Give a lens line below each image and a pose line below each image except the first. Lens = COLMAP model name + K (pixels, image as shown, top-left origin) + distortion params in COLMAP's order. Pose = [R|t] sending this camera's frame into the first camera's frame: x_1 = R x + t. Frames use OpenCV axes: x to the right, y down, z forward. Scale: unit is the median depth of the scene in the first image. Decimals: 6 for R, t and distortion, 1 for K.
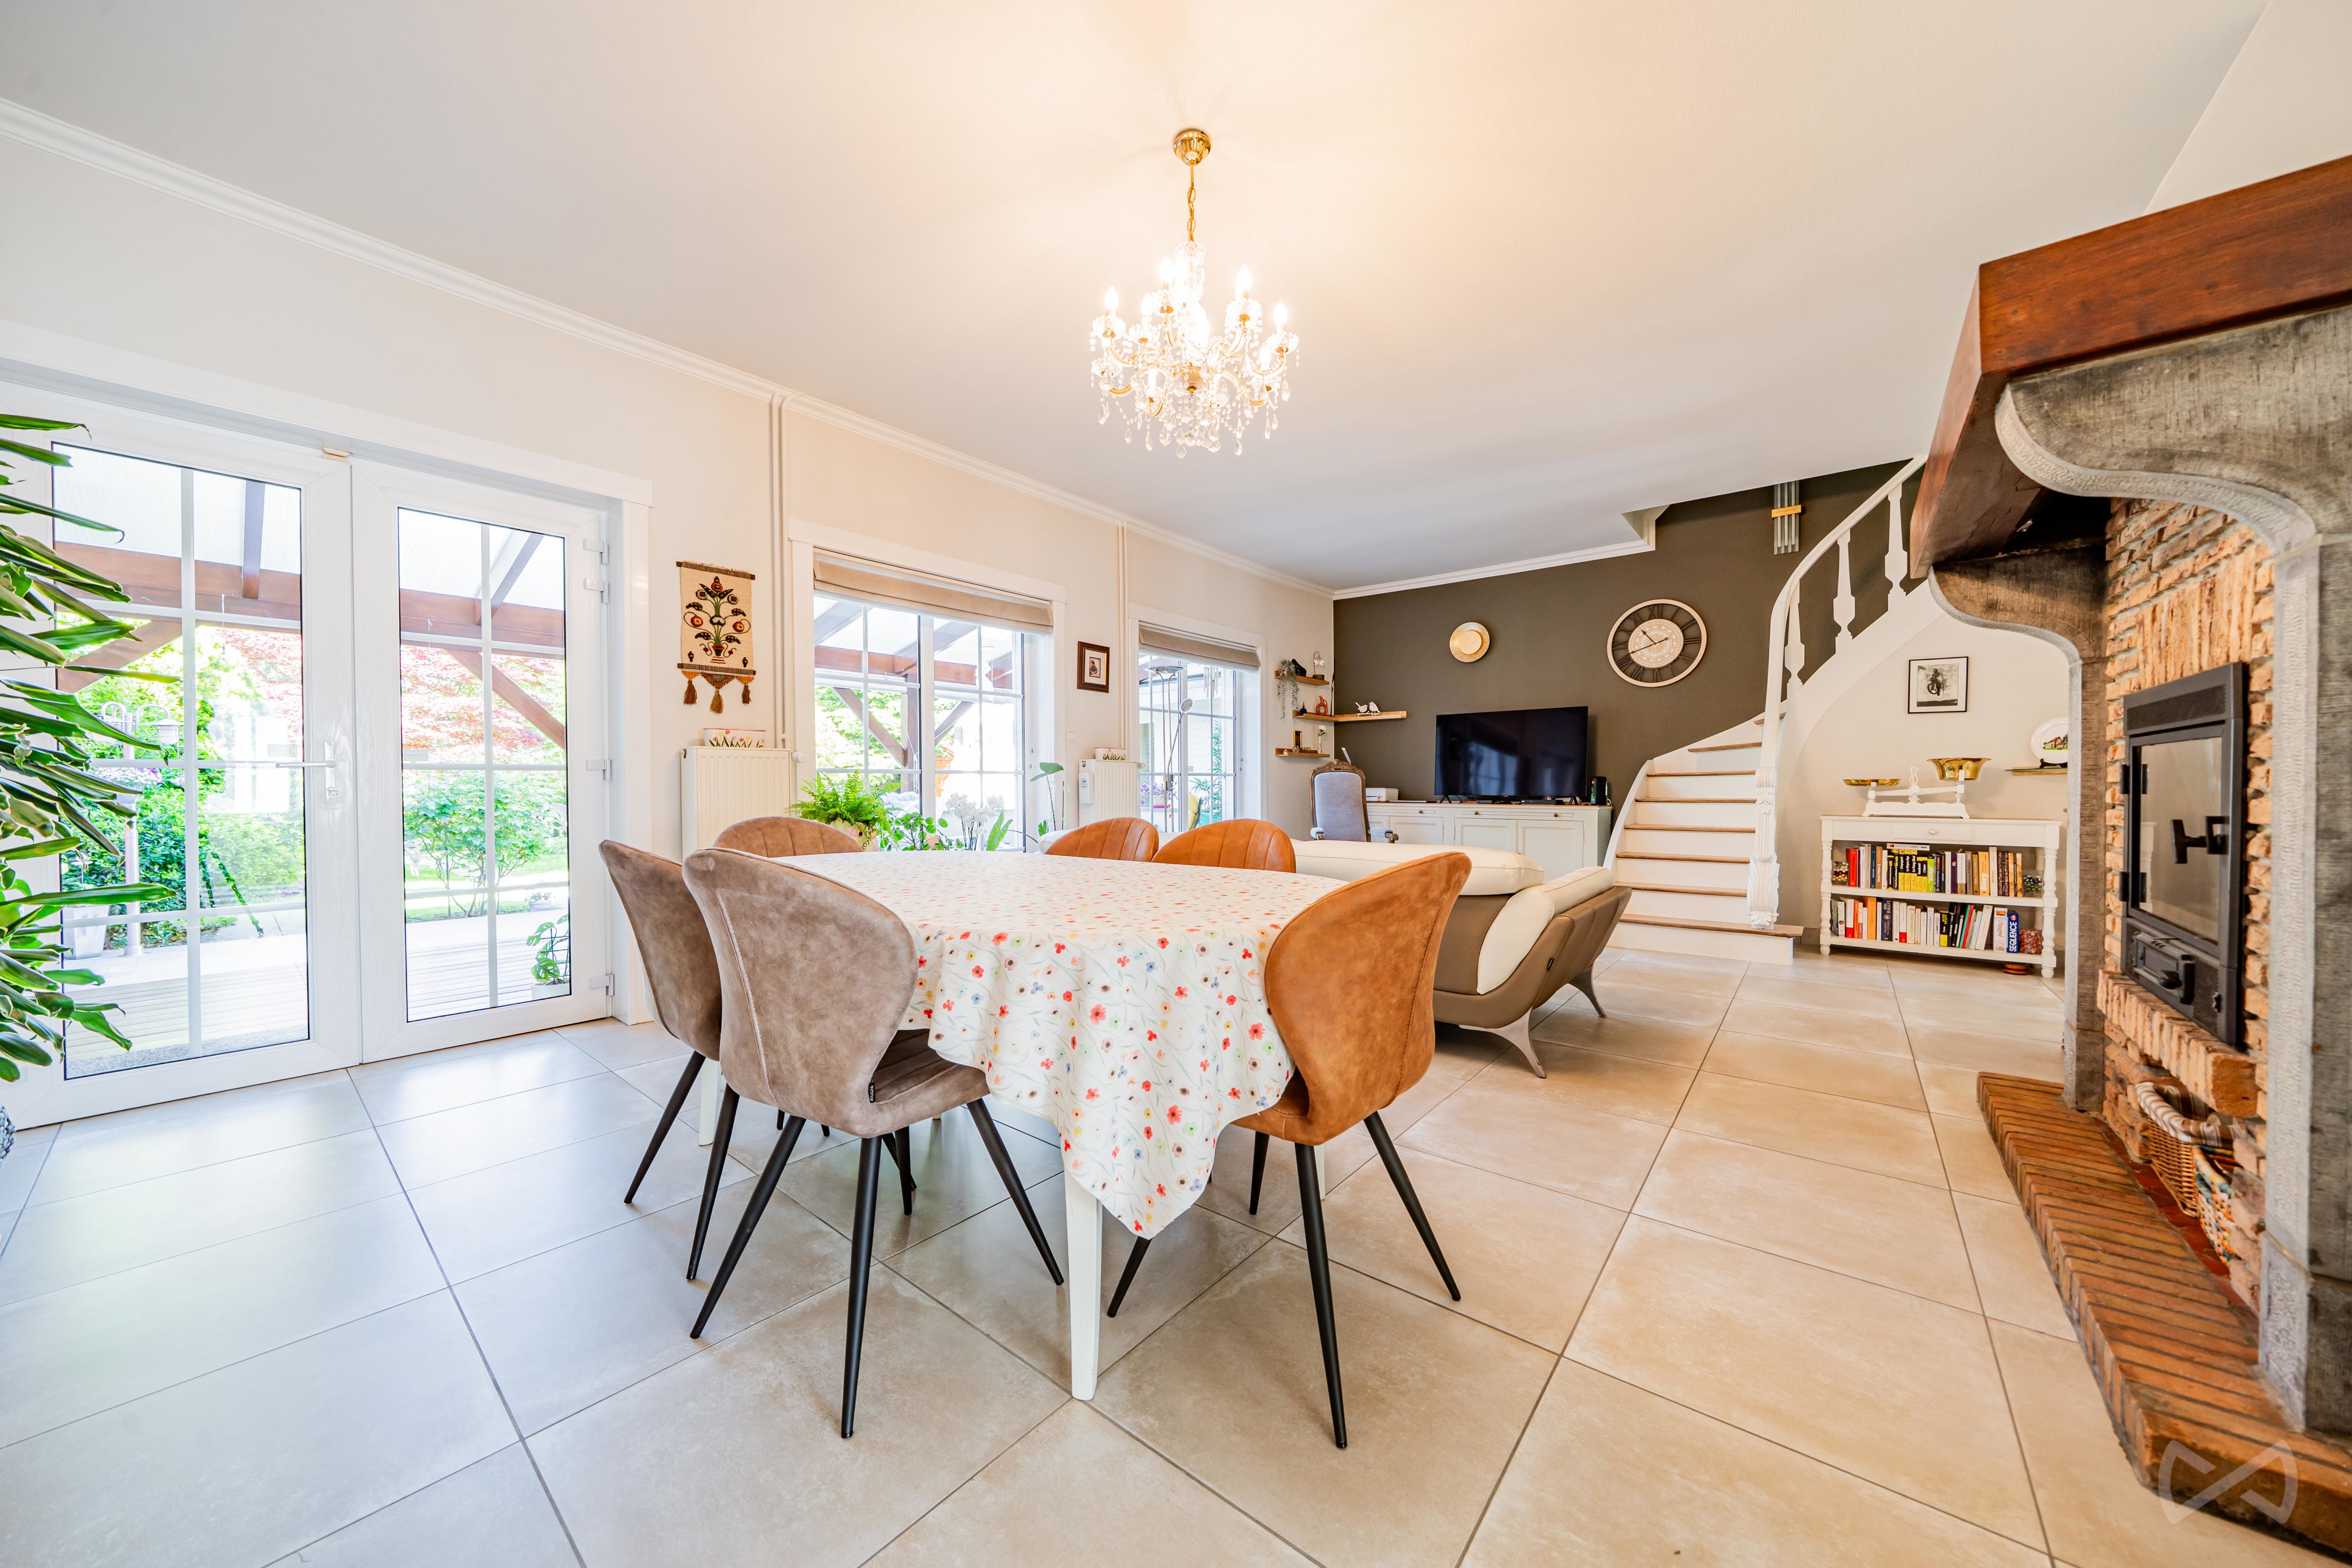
lens RADIAL K [[798.0, 0, 1195.4], [0, 798.0, 789.6], [0, 0, 1]] dist [-0.008370, 0.000800]
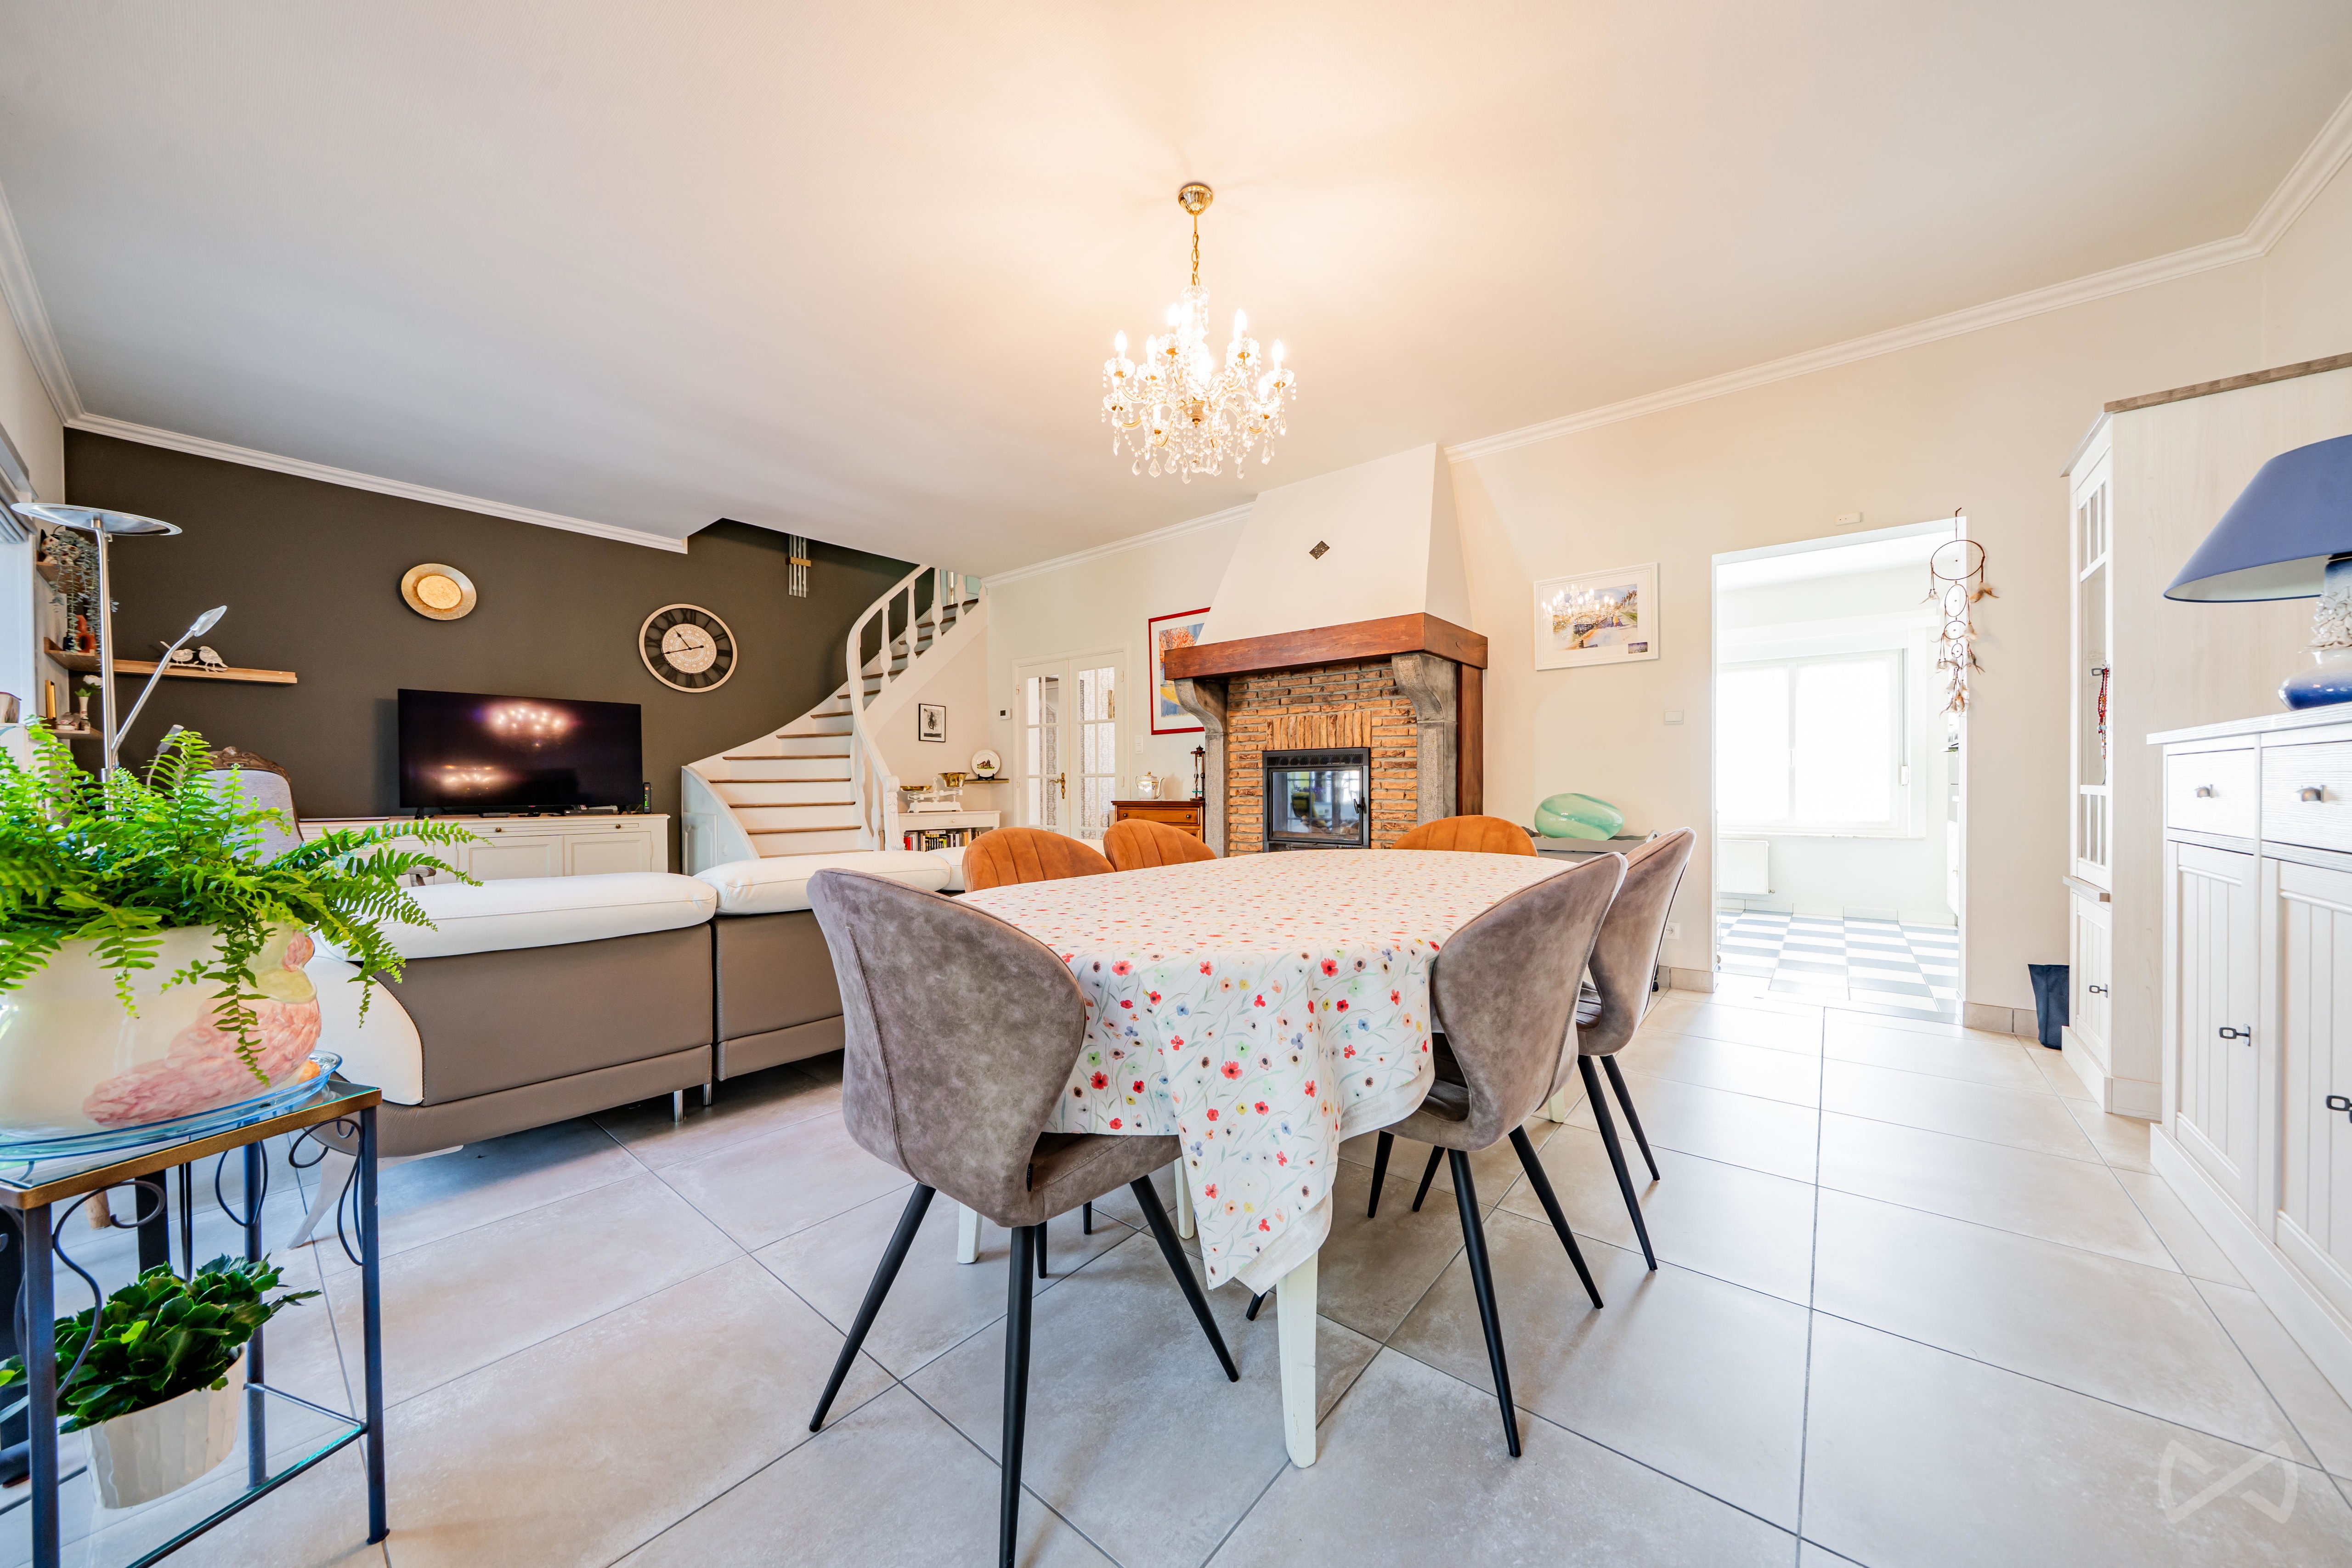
lens RADIAL K [[798.0, 0, 1179.0], [0, 798.0, 792.9], [0, 0, 1]] dist [-0.008370, 0.000800]
pose [[0.000087, -0.004295, 0.999991, -0.594381], [0.011773, 0.999921, 0.004293, -0.001101], [-0.999931, 0.011772, 0.000138, 0.562137]]
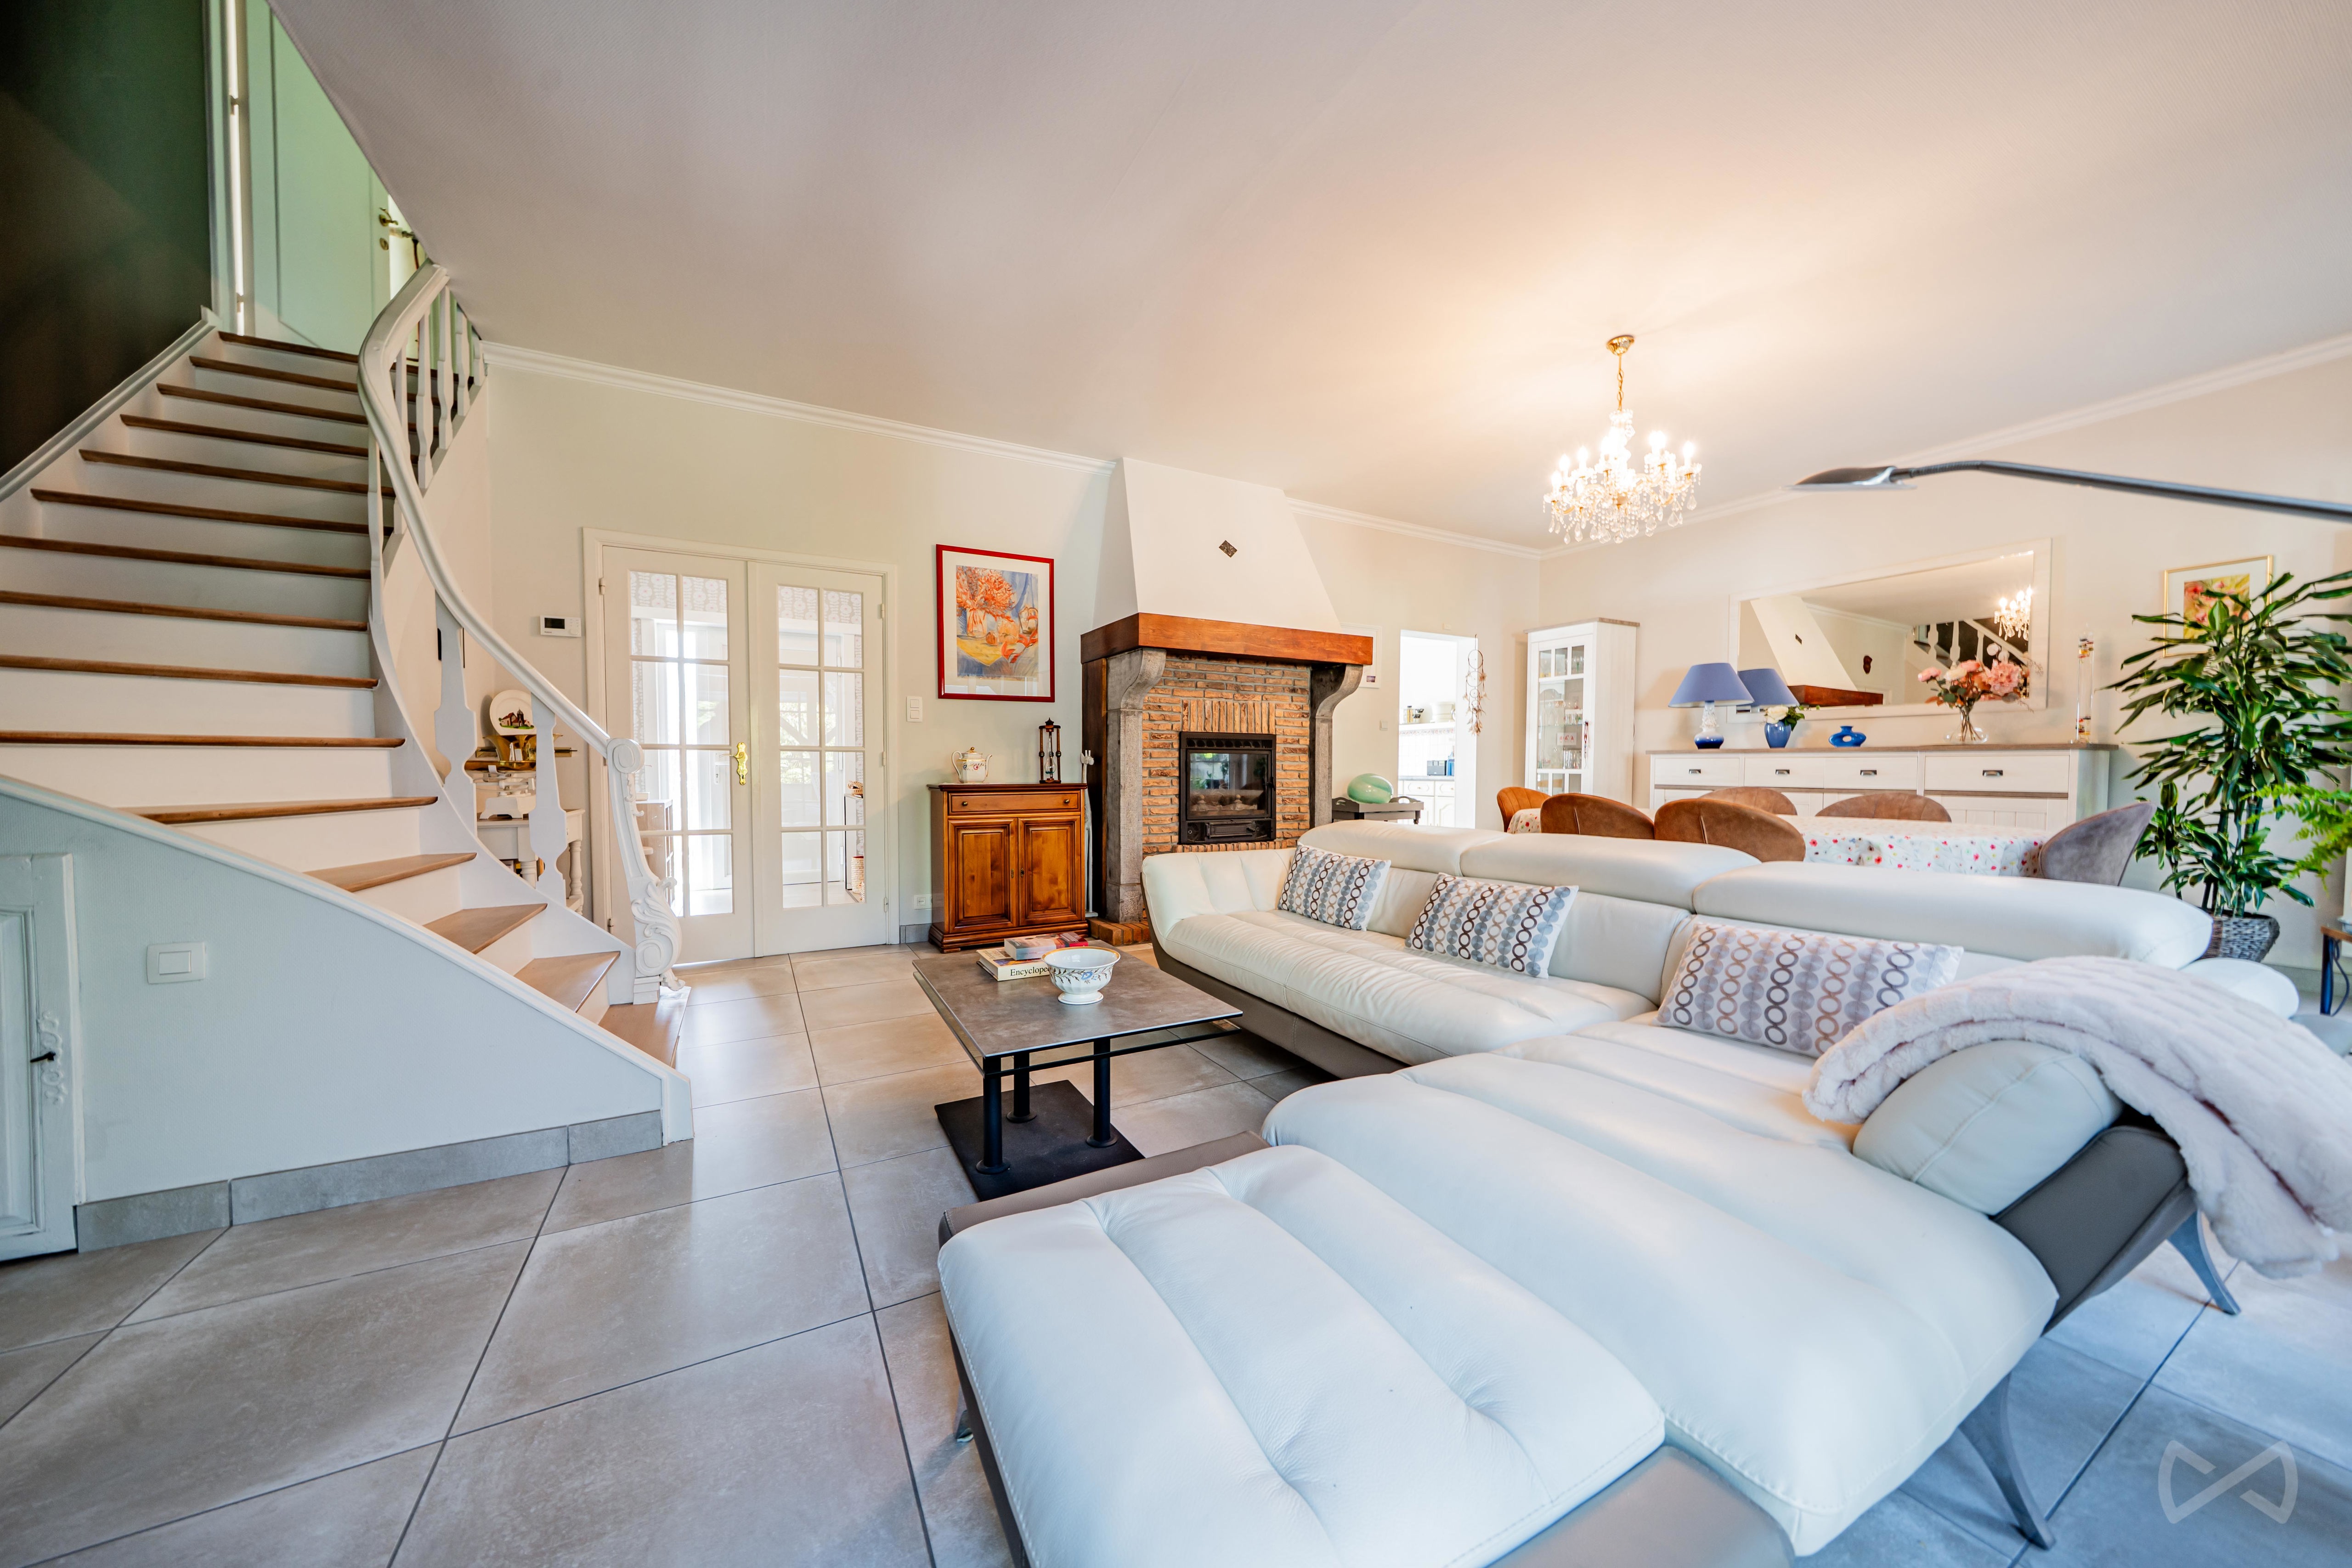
lens RADIAL K [[798.0, 0, 1188.5], [0, 798.0, 794.6], [0, 0, 1]] dist [-0.008370, 0.000800]
pose [[-0.927281, -0.010172, 0.374228, 0.093947], [0.004243, 0.999281, 0.037676, -0.007759], [-0.374342, 0.036524, -0.926571, 1.476254]]
